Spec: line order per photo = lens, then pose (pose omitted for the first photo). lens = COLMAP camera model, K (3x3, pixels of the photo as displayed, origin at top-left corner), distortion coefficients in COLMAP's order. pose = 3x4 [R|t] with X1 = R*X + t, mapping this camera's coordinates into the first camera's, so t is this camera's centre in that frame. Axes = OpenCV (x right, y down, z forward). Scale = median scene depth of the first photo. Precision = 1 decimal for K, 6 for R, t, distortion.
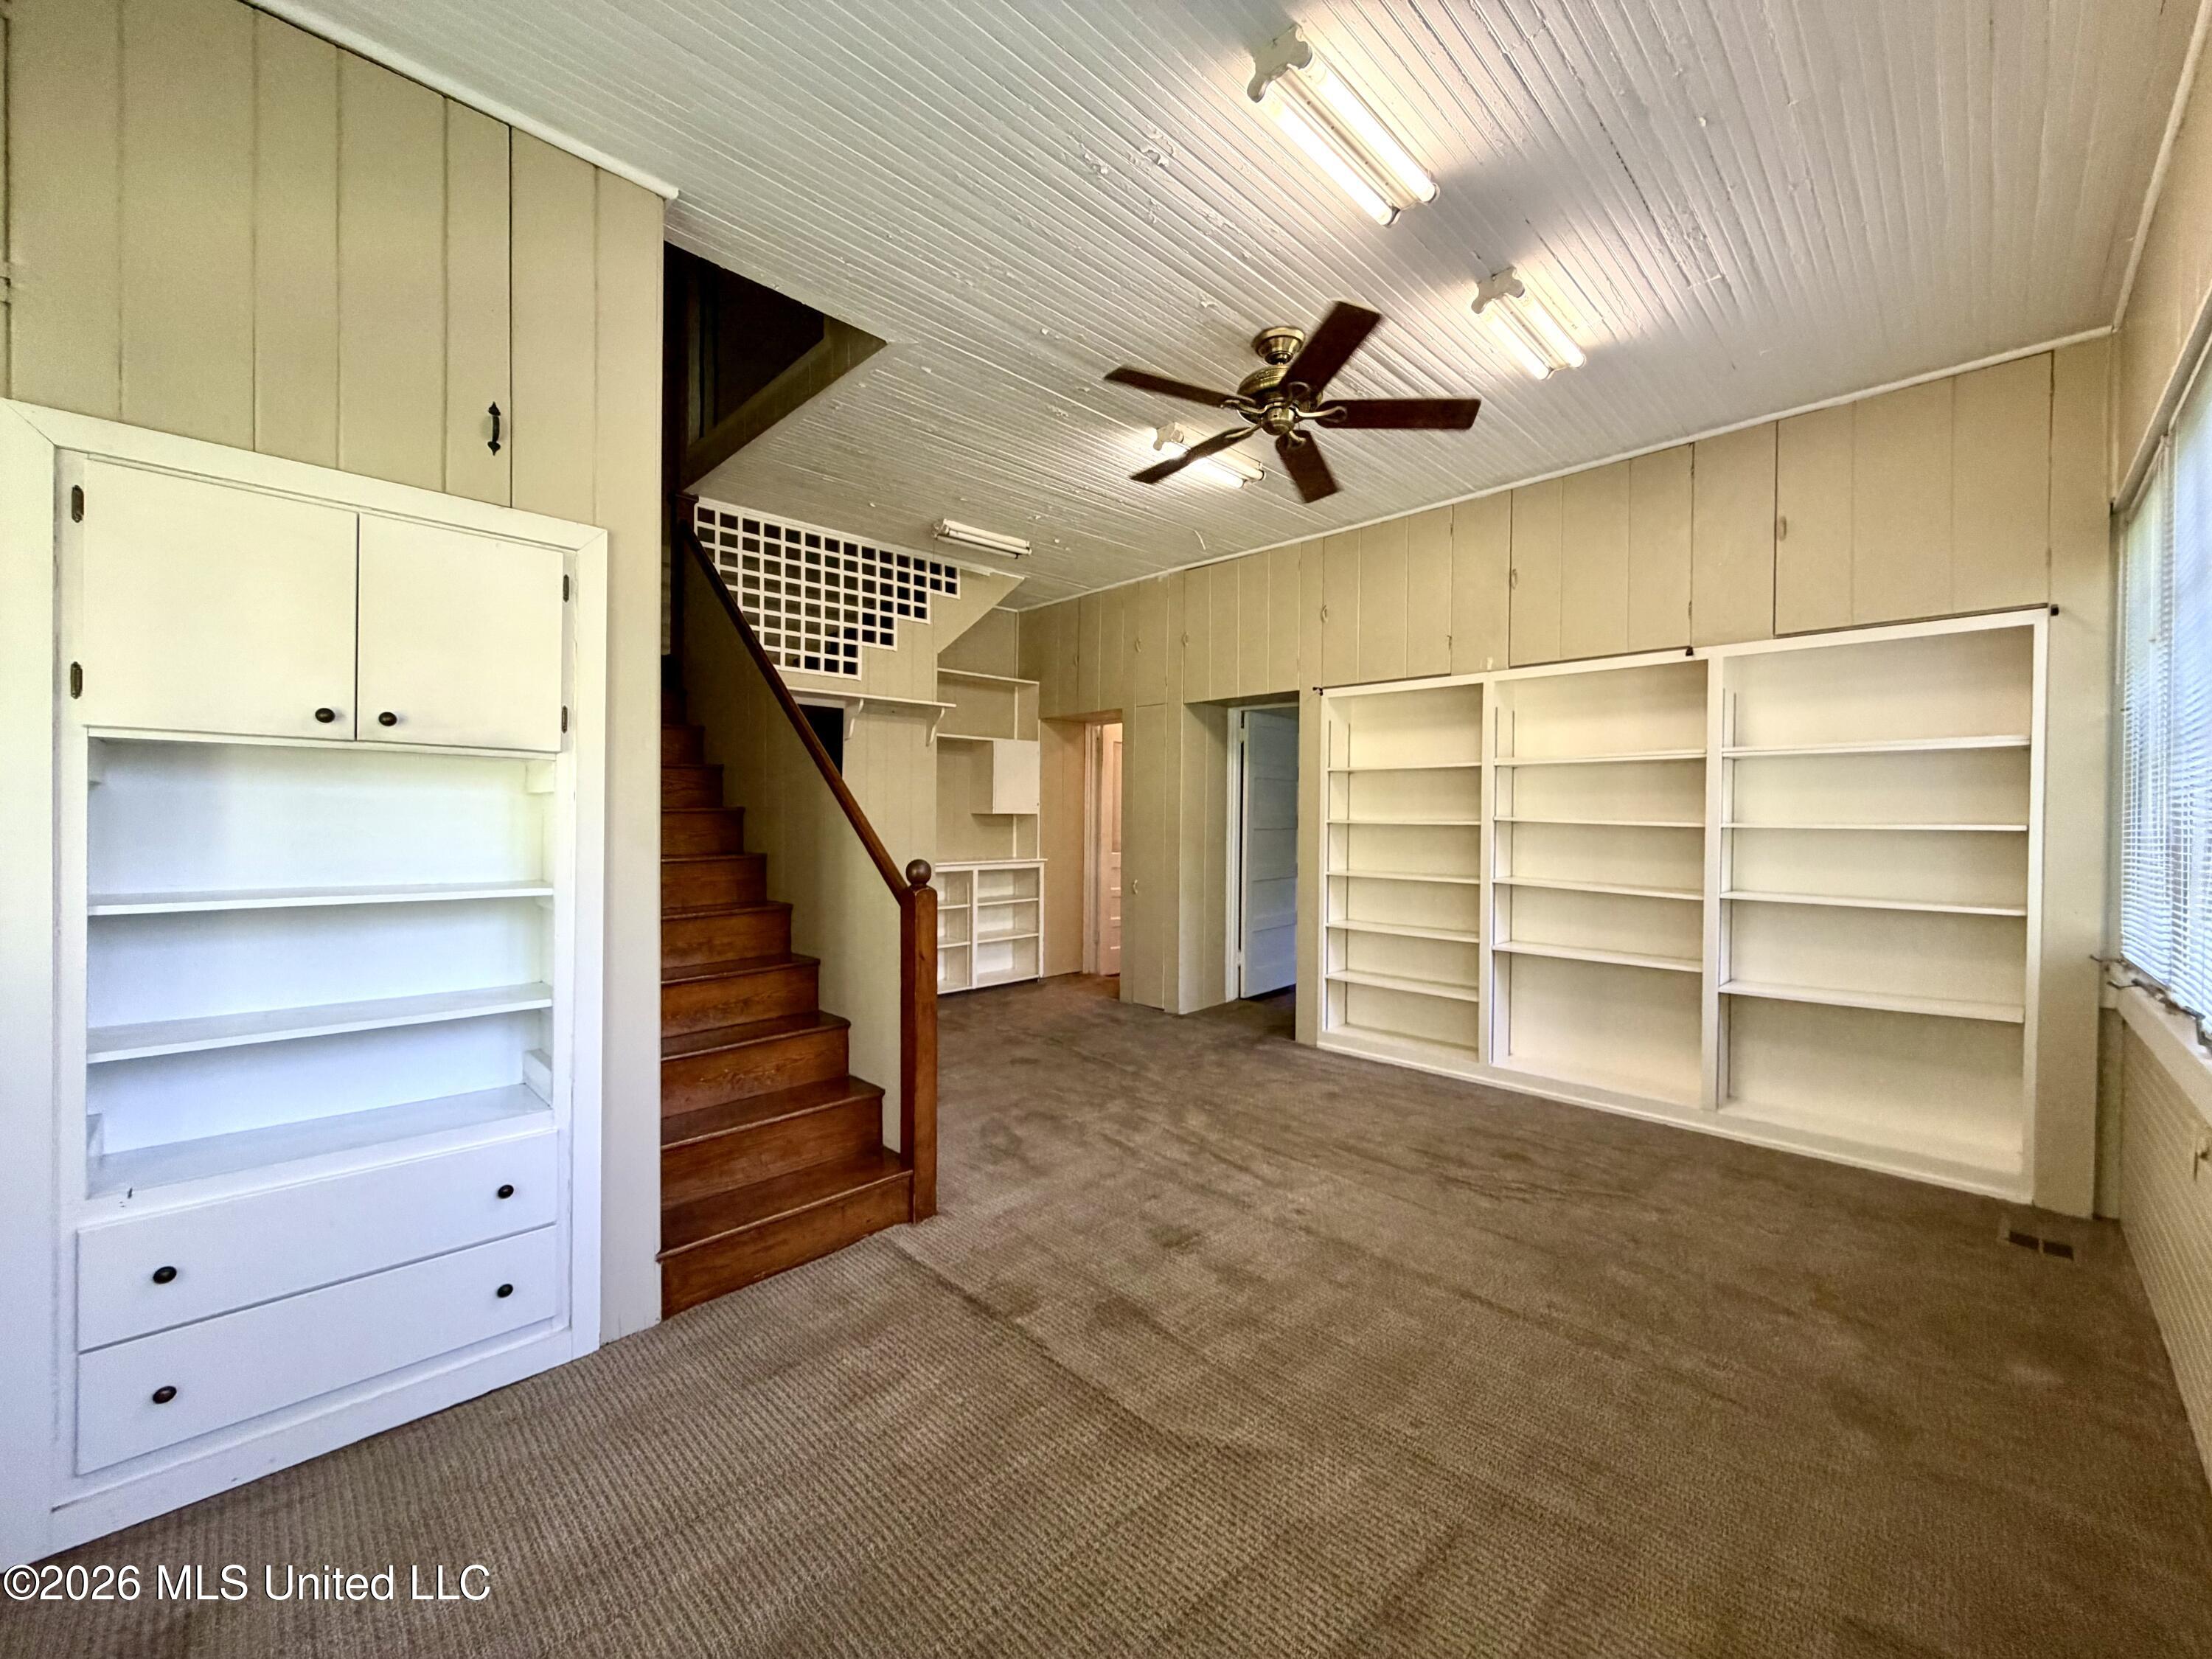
lens RADIAL K [[883.1, 0, 1105.7], [0, 883.1, 821.6], [0, 0, 1]] dist [0.005659, -0.000083]
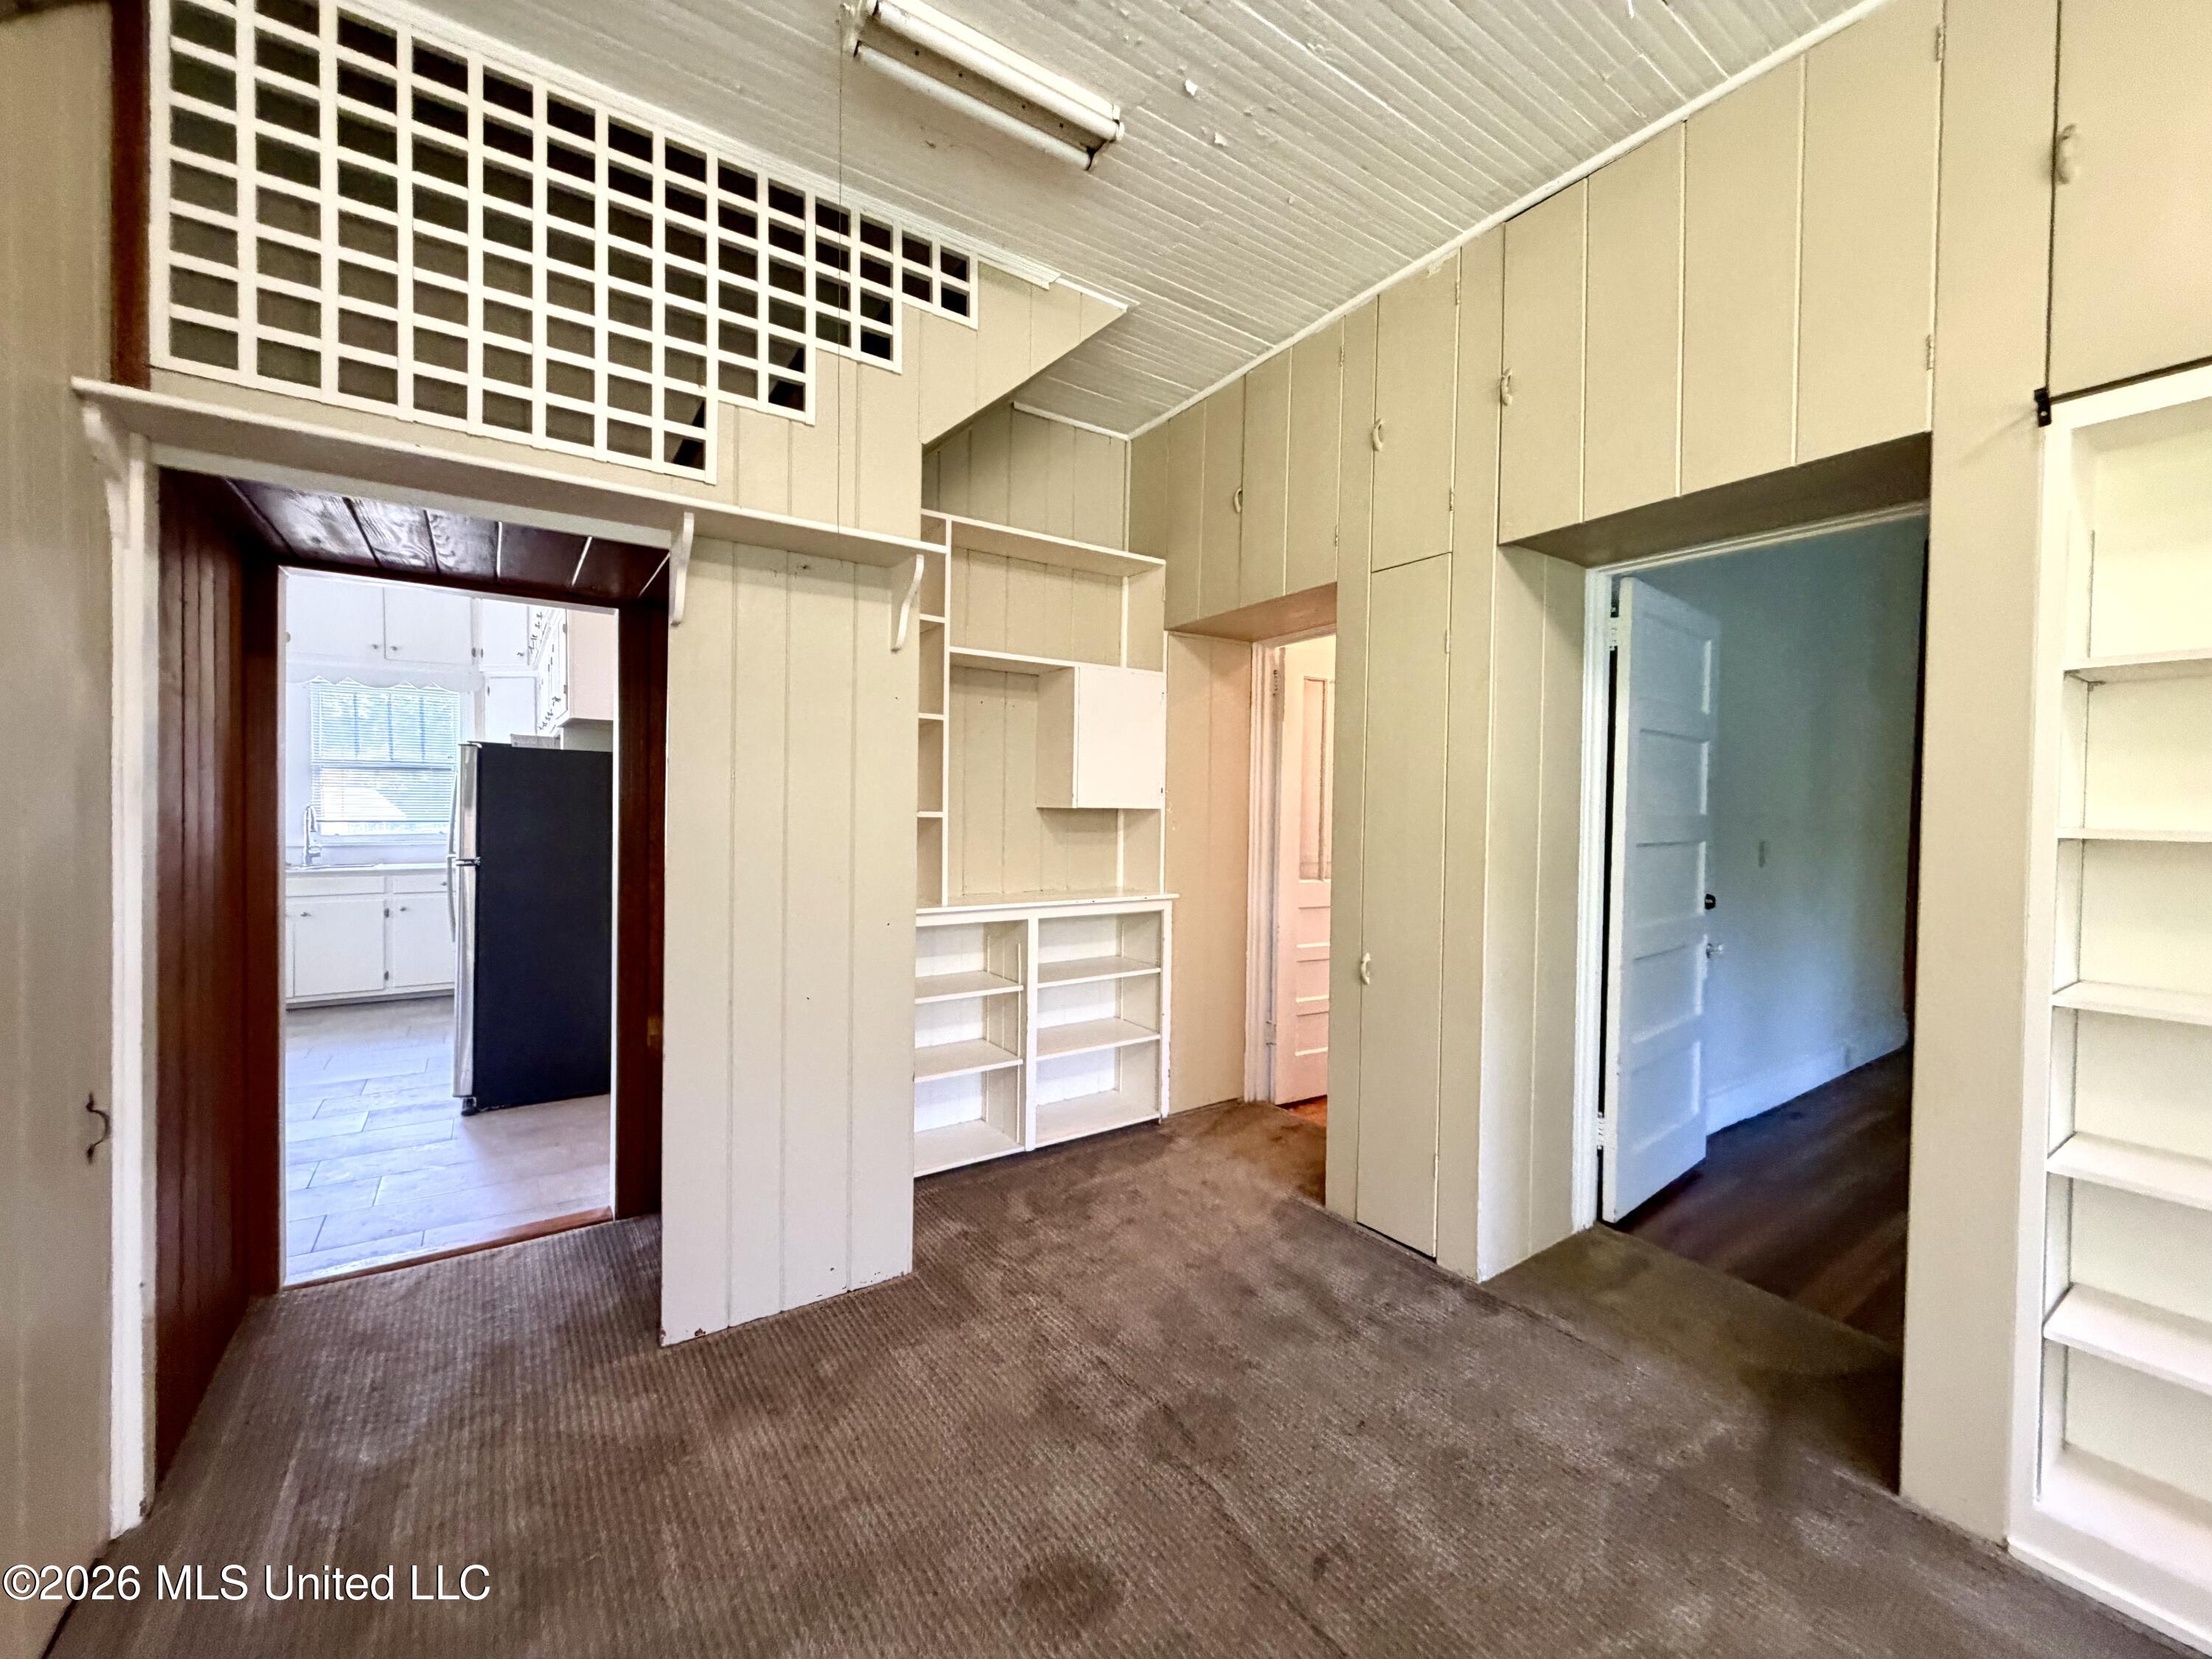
lens RADIAL K [[883.1, 0, 1099.1], [0, 883.1, 821.5], [0, 0, 1]] dist [0.005659, -0.000083]
pose [[0.983015, 0.007326, -0.183380, -0.017249], [-0.006482, 0.999965, 0.005205, -0.003176], [0.183412, -0.003928, 0.983028, 0.502632]]
